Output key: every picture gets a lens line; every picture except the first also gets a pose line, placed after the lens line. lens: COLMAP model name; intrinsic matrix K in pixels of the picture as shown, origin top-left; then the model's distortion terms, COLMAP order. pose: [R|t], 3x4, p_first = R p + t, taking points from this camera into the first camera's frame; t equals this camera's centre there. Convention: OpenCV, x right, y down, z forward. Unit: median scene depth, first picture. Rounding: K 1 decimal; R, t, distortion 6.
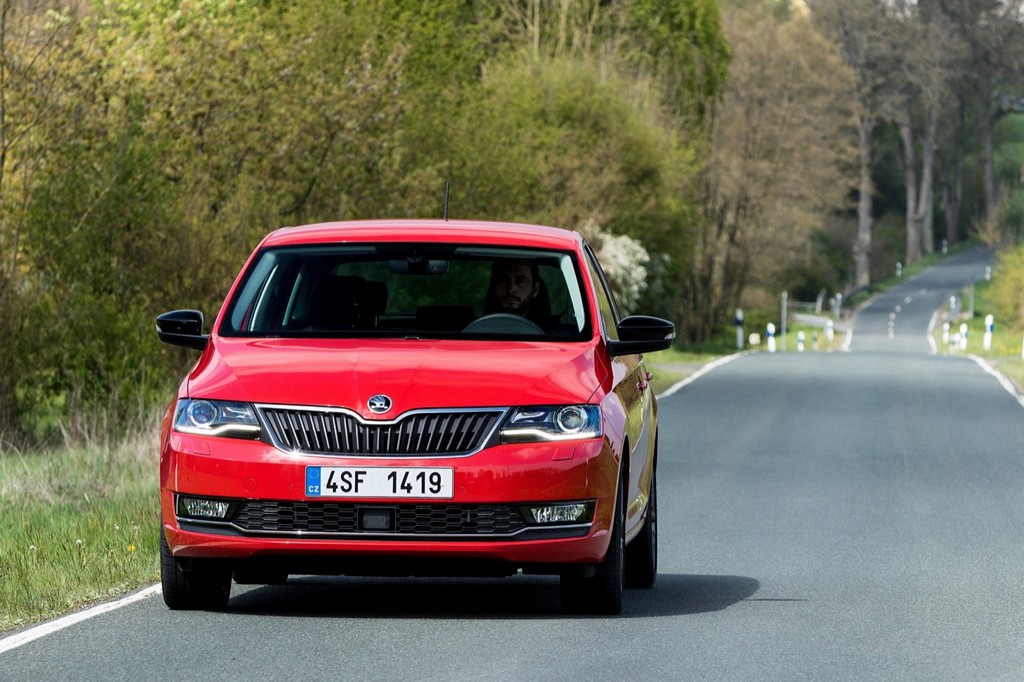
lens RADIAL K [[5265.7, 0, 512.0], [0, 5265.7, 341.0], [0, 0, 1]] dist [0.003141, -1.214224]
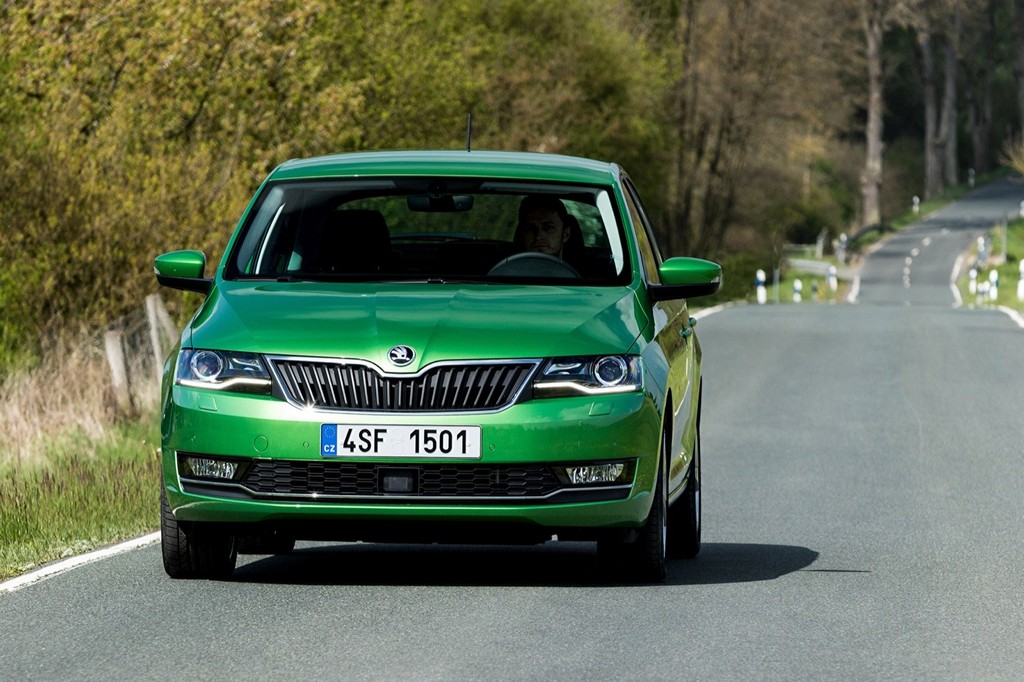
lens RADIAL K [[5611.6, 0, 512.0], [0, 5611.6, 341.0], [0, 0, 1]] dist [0.070811, -1.384354]
pose [[0.999956, -0.000595, -0.009328, 0.018259], [0.000687, 0.999951, 0.009867, -0.000922], [0.009322, -0.009873, 0.999908, 0.117197]]
